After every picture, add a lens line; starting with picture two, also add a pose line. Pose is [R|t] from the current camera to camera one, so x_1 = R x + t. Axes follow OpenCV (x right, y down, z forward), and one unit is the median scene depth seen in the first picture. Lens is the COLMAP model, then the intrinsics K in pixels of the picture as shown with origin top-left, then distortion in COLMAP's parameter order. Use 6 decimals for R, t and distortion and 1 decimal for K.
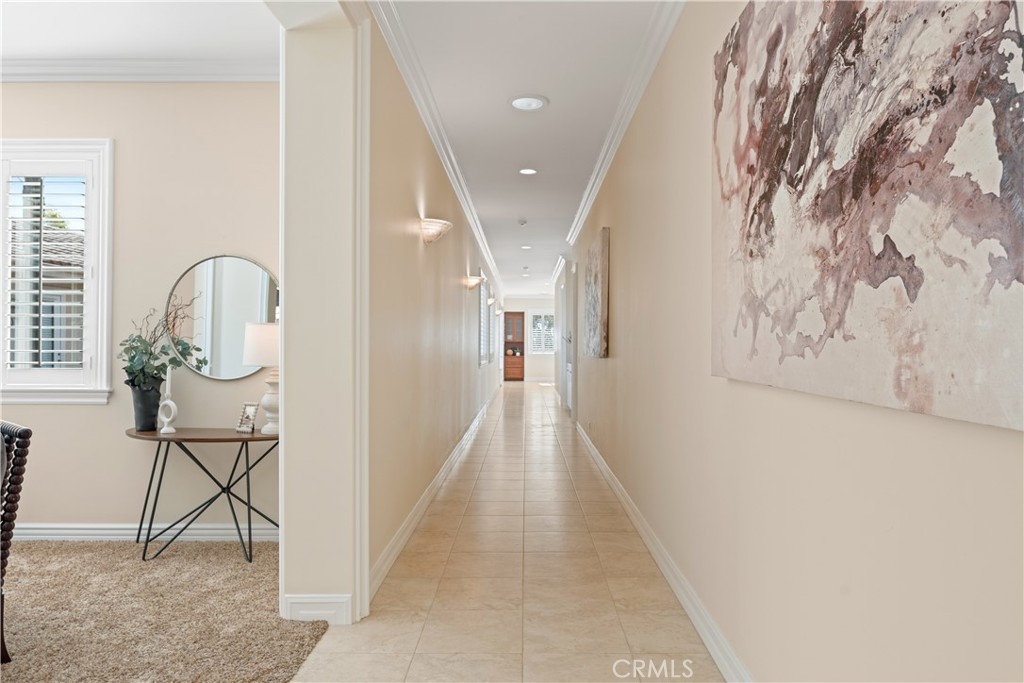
lens RADIAL K [[695.4, 0, 511.8], [0, 695.4, 343.0], [0, 0, 1]] dist [-0.005854, -0.001524]
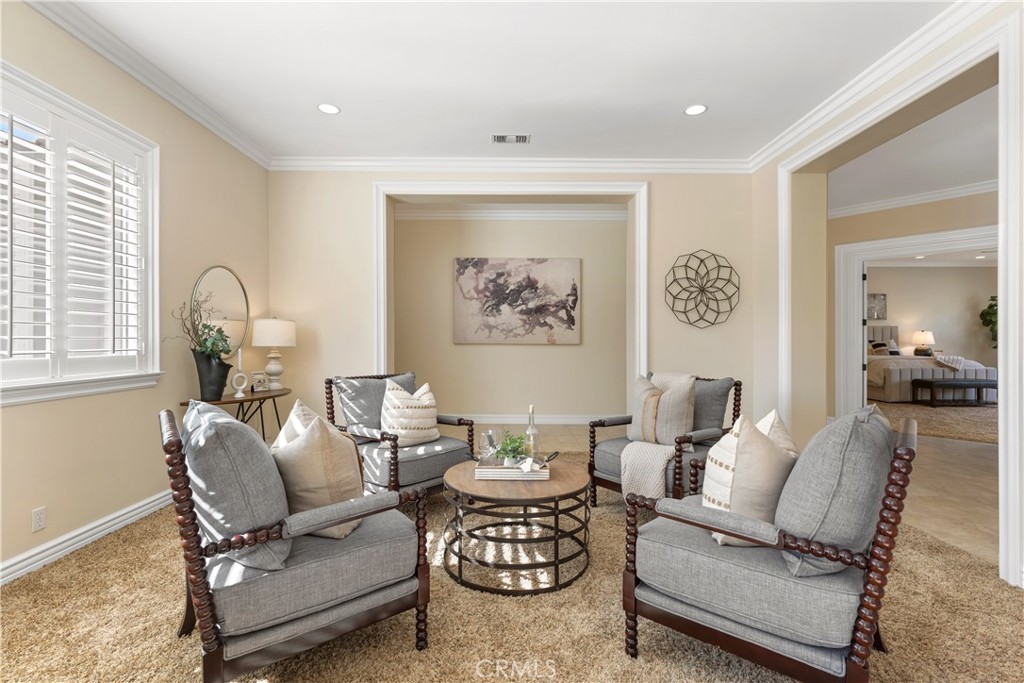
lens RADIAL K [[459.8, 0, 511.1], [0, 459.8, 338.1], [0, 0, 1]] dist [-0.000474, -0.000035]
pose [[-0.029677, -0.007419, 0.999532, -4.363109], [-0.012338, 0.999899, 0.007055, -0.000664], [-0.999483, -0.012123, -0.029766, 1.517670]]
